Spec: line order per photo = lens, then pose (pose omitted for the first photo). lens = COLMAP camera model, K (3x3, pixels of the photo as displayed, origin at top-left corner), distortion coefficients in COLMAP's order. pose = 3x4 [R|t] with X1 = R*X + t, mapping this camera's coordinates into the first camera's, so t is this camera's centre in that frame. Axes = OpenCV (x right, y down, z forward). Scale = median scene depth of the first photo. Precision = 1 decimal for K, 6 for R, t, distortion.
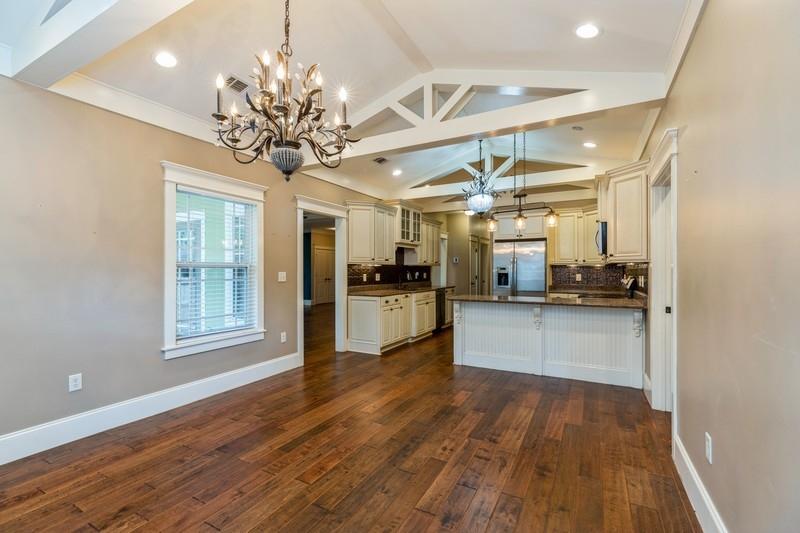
lens RADIAL K [[356.8, 0, 400.0], [0, 356.8, 266.5], [0, 0, 1]] dist [0.000814, 0.000016]
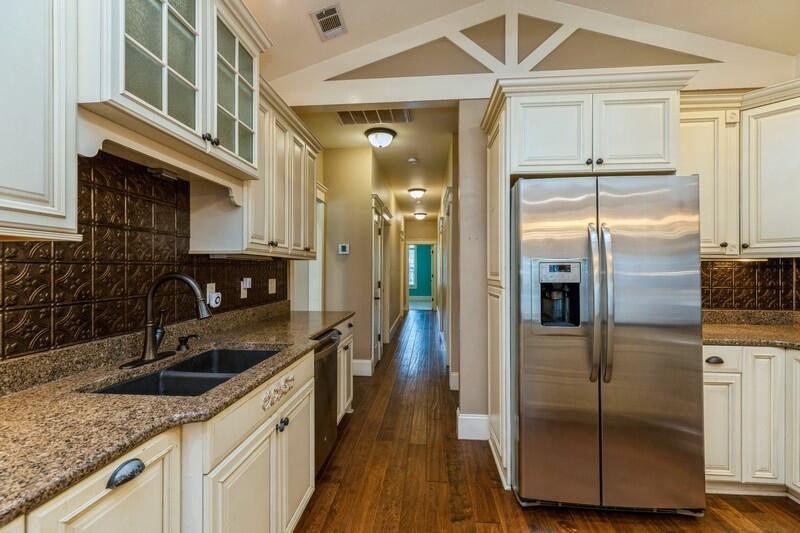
lens RADIAL K [[356.8, 0, 400.0], [0, 356.8, 266.5], [0, 0, 1]] dist [0.000814, 0.000016]
pose [[0.915945, 0.002327, 0.401297, 0.059685], [-0.003909, 0.999987, 0.003124, 0.005156], [-0.401285, -0.004430, 0.915943, 0.851945]]
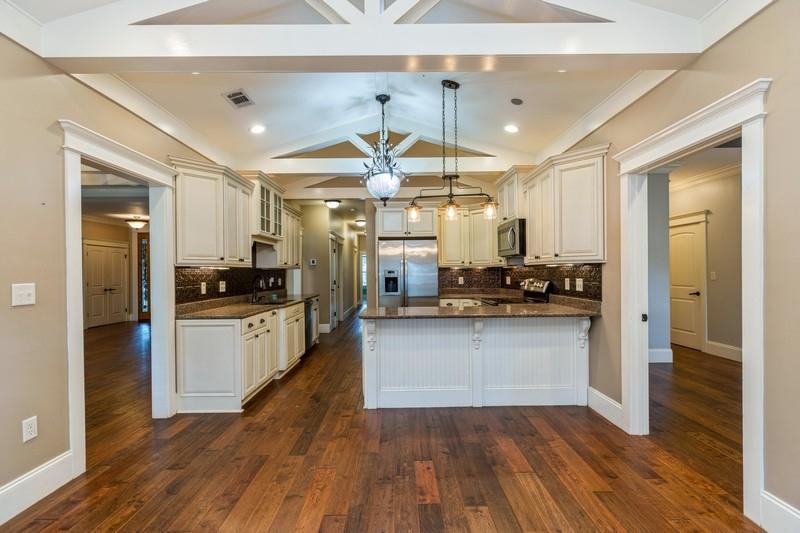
lens RADIAL K [[356.8, 0, 400.8], [0, 356.8, 272.5], [0, 0, 1]] dist [0.001263, -0.000016]
pose [[0.874657, -0.008888, 0.484661, -0.100549], [0.005538, 0.999950, 0.008344, 0.000612], [-0.484710, -0.004614, 0.874663, 0.286389]]
